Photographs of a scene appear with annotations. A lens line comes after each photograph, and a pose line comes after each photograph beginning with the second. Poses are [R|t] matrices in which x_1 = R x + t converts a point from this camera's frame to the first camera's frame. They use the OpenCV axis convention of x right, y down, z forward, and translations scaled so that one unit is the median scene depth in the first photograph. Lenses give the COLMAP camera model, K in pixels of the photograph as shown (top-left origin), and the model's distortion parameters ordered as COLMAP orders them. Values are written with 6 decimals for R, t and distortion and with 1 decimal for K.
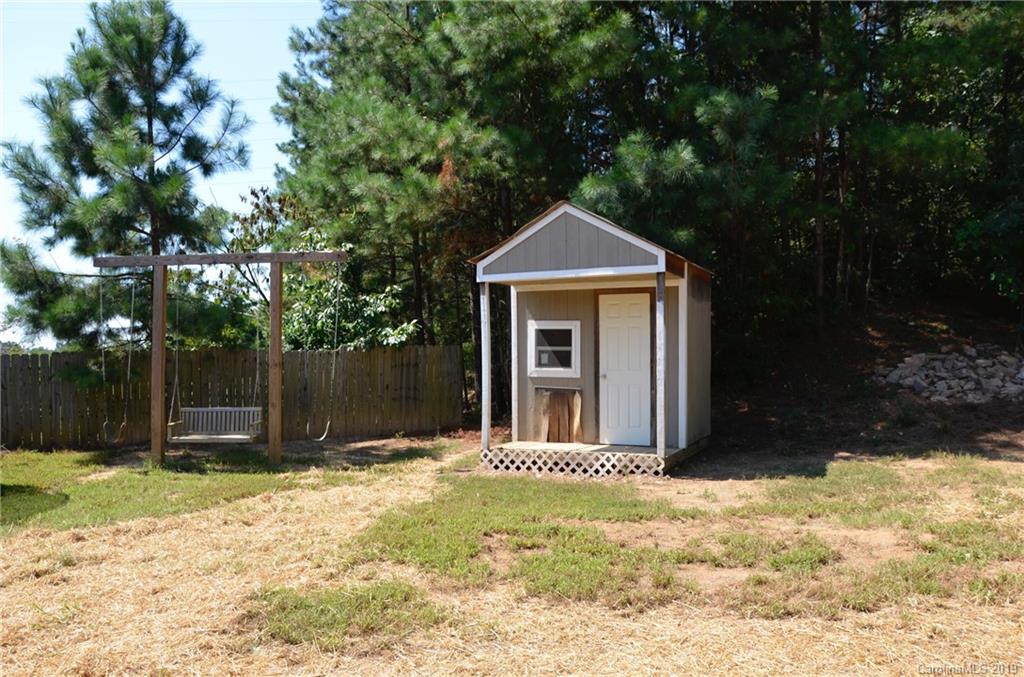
lens RADIAL K [[798.3, 0, 512.0], [0, 798.3, 338.5], [0, 0, 1]] dist [-0.111676, -0.000390]
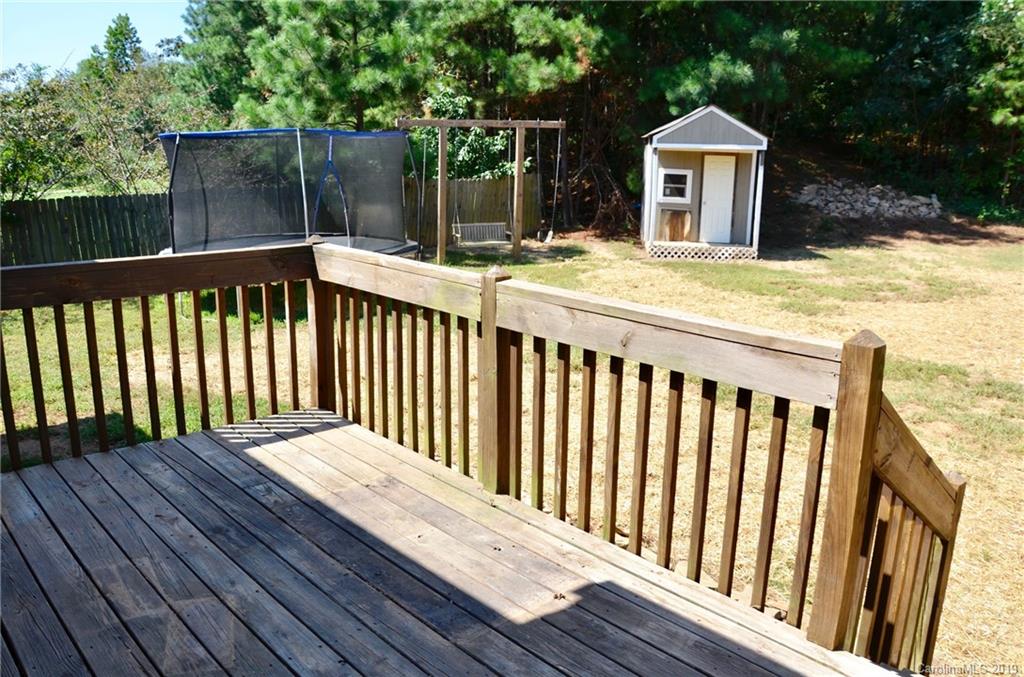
lens RADIAL K [[798.3, 0, 512.0], [0, 798.3, 338.5], [0, 0, 1]] dist [-0.111676, -0.000390]
pose [[0.947442, -0.056116, 0.314967, -0.822609], [-0.026268, 0.967528, 0.251394, -0.087070], [-0.318846, -0.246455, 0.915203, -0.499647]]
